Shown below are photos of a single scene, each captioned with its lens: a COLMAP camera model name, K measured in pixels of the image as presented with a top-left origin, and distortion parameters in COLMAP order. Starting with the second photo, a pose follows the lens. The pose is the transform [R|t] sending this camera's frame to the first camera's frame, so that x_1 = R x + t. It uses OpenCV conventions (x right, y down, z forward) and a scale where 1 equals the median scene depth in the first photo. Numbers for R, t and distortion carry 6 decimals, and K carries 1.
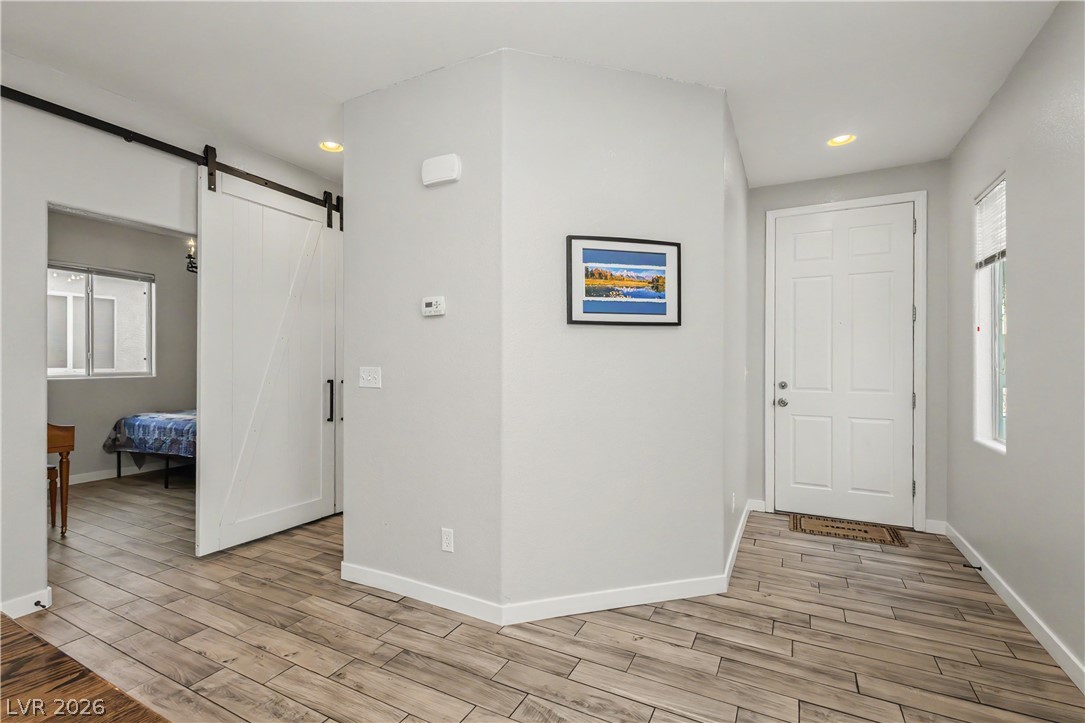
lens RADIAL K [[497.2, 0, 533.9], [0, 497.2, 358.2], [0, 0, 1]] dist [0.002507, 0.000264]
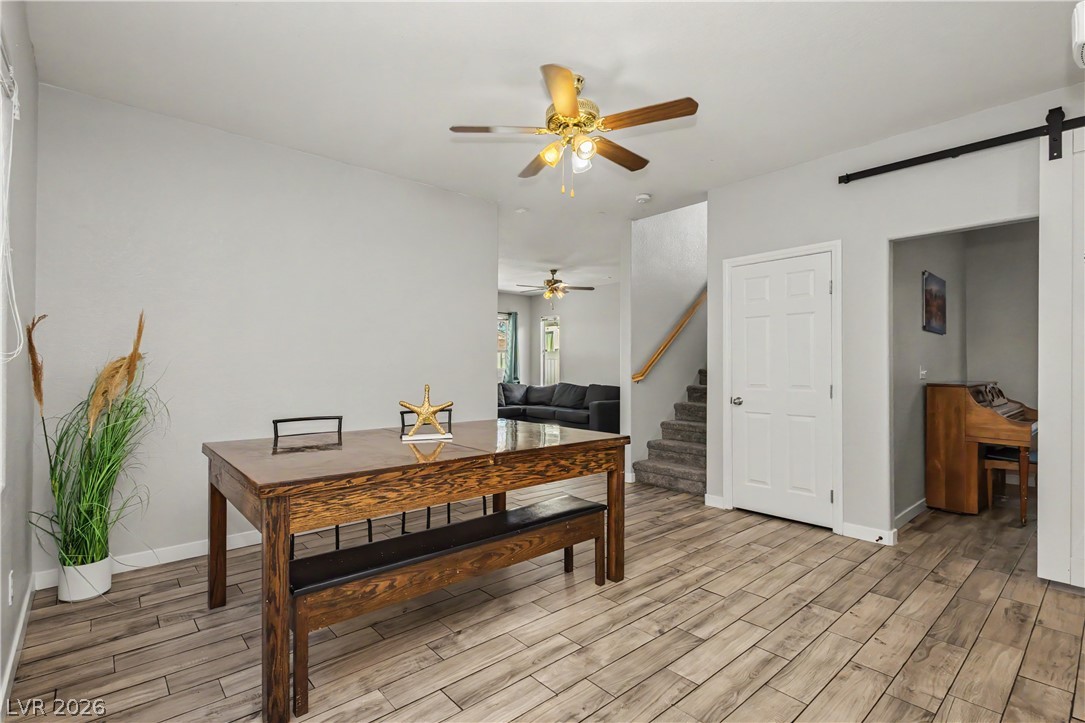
lens RADIAL K [[497.2, 0, 534.5], [0, 497.2, 363.5], [0, 0, 1]] dist [0.002507, 0.000264]
pose [[-0.329213, -0.011951, -0.944180, 0.585187], [-0.003654, 0.999929, -0.011383, 0.037529], [0.944249, -0.000298, -0.329233, 0.557186]]
